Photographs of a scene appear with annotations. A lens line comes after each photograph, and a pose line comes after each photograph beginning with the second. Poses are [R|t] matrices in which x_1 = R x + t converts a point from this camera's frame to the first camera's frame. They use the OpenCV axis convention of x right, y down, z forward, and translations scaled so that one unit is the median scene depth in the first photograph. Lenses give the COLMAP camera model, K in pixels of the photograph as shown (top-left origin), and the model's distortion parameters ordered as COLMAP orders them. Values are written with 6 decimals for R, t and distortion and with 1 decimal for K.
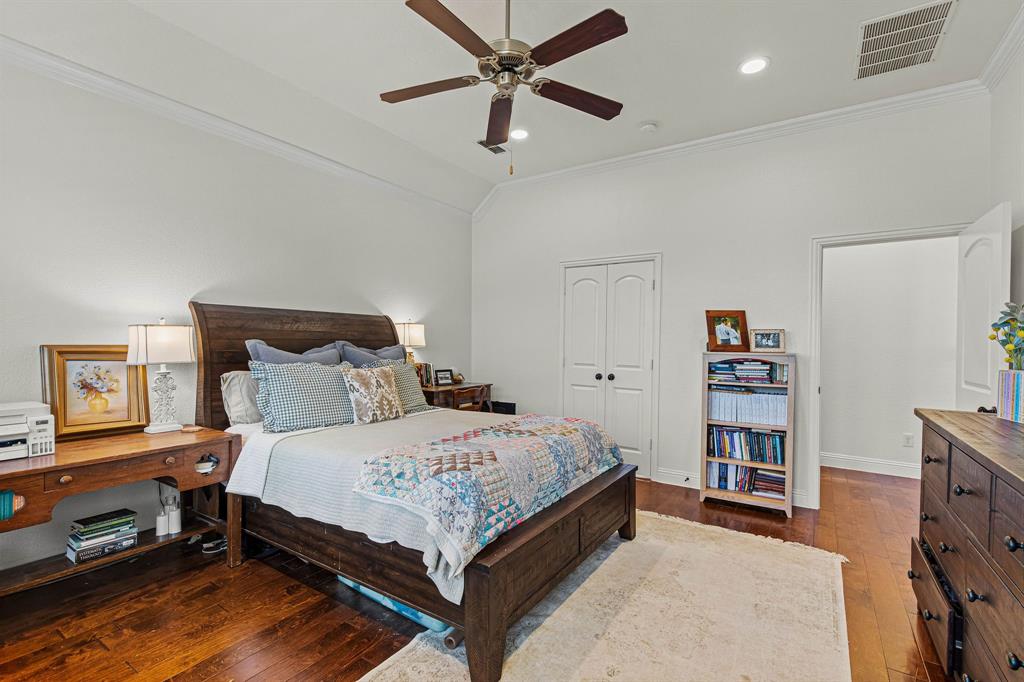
lens RADIAL K [[463.6, 0, 513.9], [0, 463.6, 342.5], [0, 0, 1]] dist [0.003507, 0.000224]
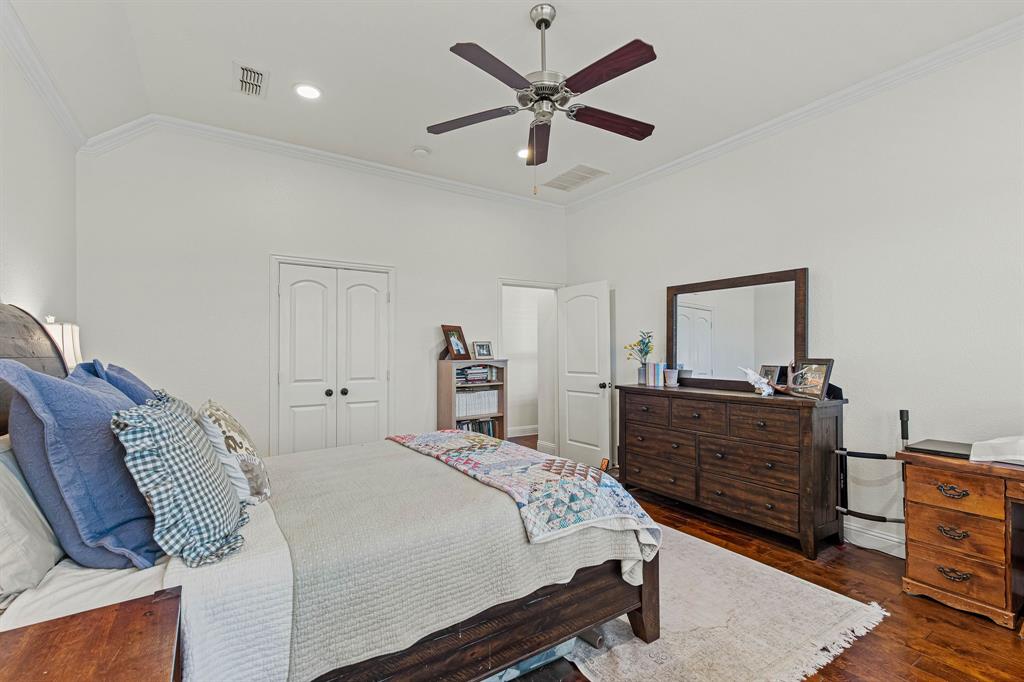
lens RADIAL K [[463.6, 0, 515.2], [0, 463.6, 341.9], [0, 0, 1]] dist [0.003507, 0.000224]
pose [[0.381394, 0.007345, 0.924383, -0.628069], [0.014326, 0.999801, -0.013855, -0.008133], [-0.924302, 0.018527, 0.381213, 0.408537]]
